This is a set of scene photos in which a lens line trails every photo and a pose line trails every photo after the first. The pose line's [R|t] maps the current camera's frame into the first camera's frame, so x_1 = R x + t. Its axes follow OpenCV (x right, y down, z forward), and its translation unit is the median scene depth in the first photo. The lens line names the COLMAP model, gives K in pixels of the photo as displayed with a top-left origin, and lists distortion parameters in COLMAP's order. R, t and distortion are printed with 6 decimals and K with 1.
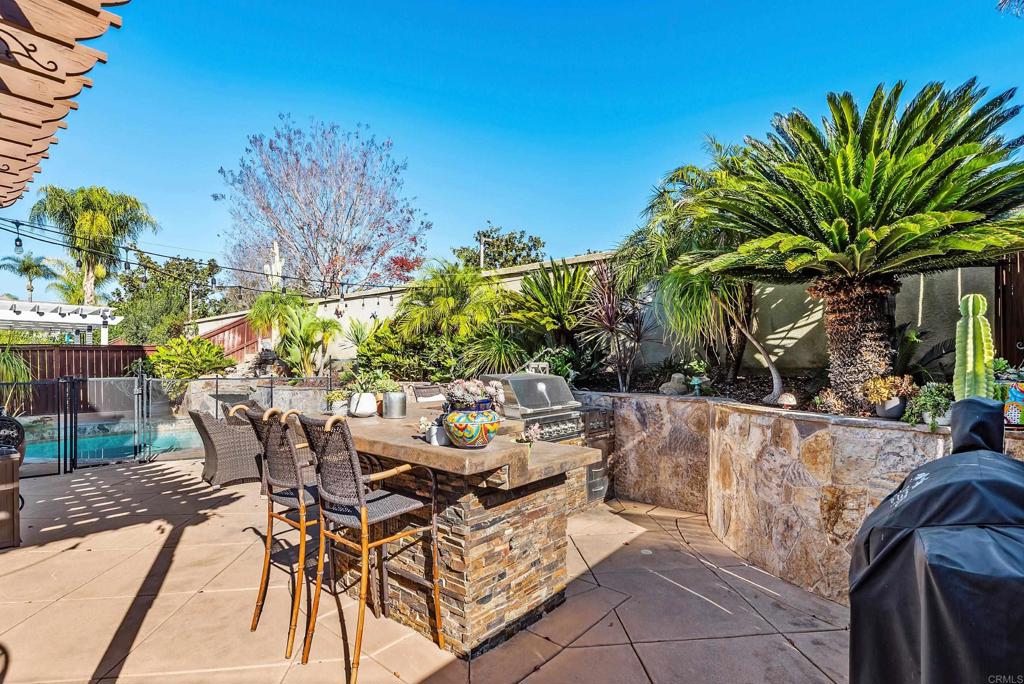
lens RADIAL K [[504.2, 0, 512.4], [0, 504.2, 357.5], [0, 0, 1]] dist [-0.001063, -0.000581]
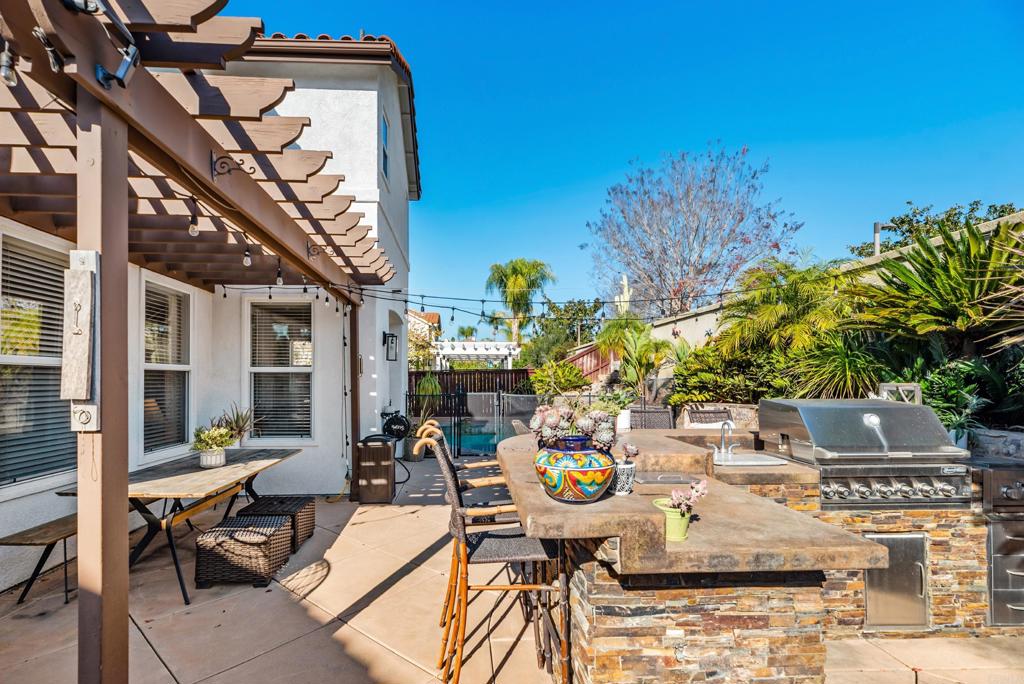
lens RADIAL K [[449.4, 0, 482.4], [0, 449.4, 374.9], [0, 0, 1]] dist [0.001253, 0.000421]
pose [[0.669519, -0.009078, -0.742740, 0.092320], [0.005030, 0.999958, -0.007688, 0.000647], [0.742778, 0.001411, 0.669536, 0.137118]]
